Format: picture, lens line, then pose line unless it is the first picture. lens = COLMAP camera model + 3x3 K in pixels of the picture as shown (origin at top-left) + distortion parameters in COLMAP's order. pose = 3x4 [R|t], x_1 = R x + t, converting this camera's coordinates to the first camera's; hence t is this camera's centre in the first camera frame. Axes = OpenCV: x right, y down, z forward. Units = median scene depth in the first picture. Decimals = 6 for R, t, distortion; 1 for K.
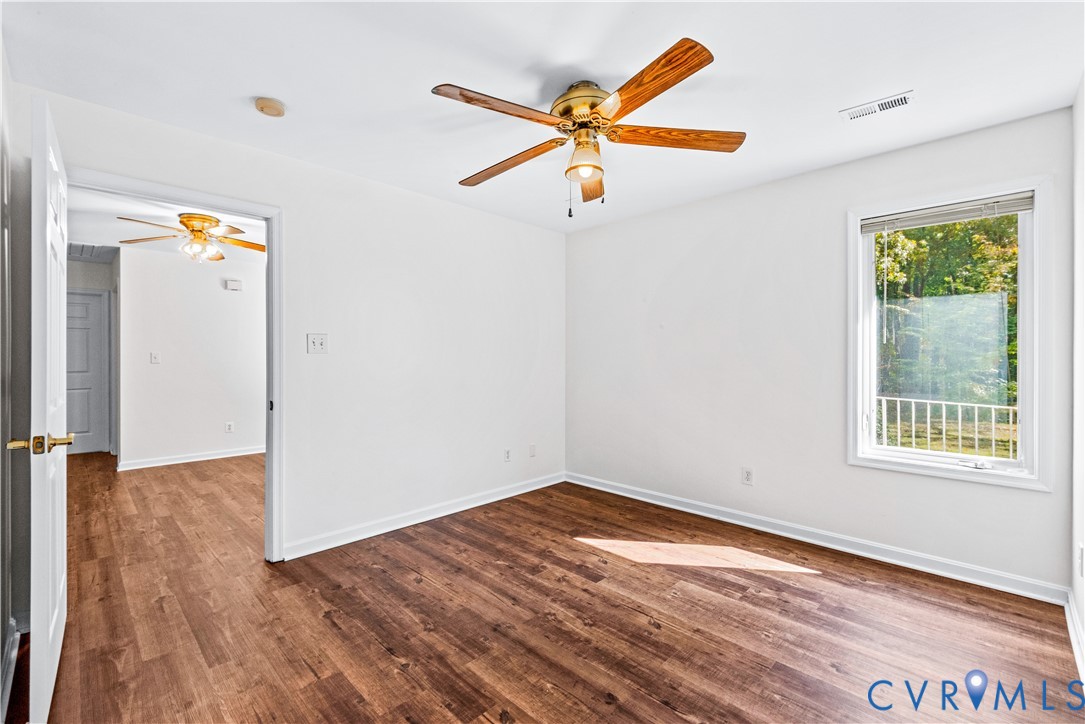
lens RADIAL K [[468.3, 0, 540.5], [0, 468.3, 355.6], [0, 0, 1]] dist [0.030734, -0.017453]
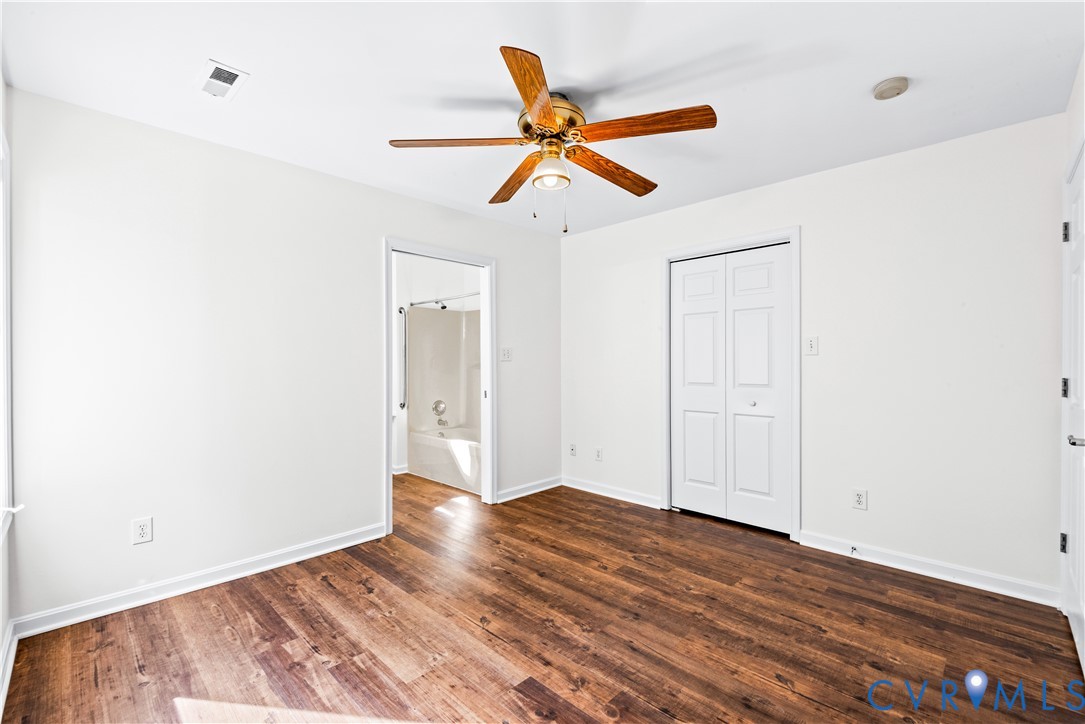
lens RADIAL K [[464.6, 0, 540.2], [0, 464.6, 366.7], [0, 0, 1]] dist [0.022654, -0.016973]
pose [[-0.999982, 0.002716, -0.005334, 0.111320], [0.002682, 0.999976, 0.006378, 0.007563], [0.005351, 0.006363, -0.999965, 1.794918]]
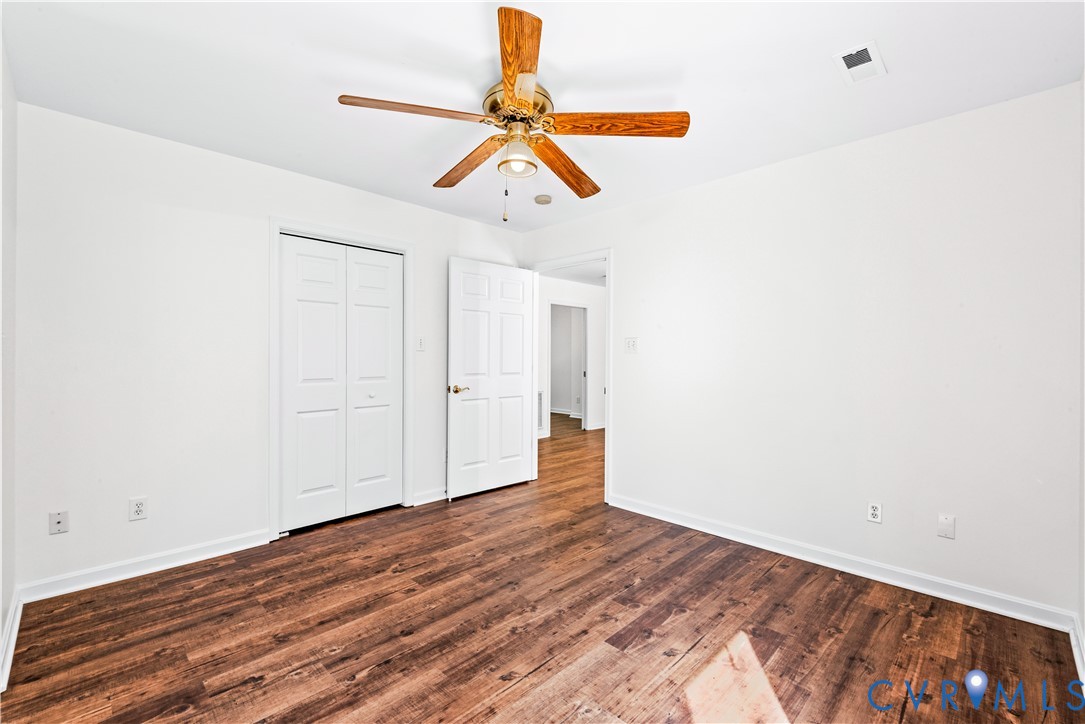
lens RADIAL K [[467.9, 0, 539.7], [0, 467.9, 365.7], [0, 0, 1]] dist [0.027788, -0.016997]
pose [[-0.002761, 0.019481, -0.999806, 0.942881], [-0.000200, 0.999810, 0.019482, 0.007027], [0.999996, 0.000254, -0.002757, 0.939258]]
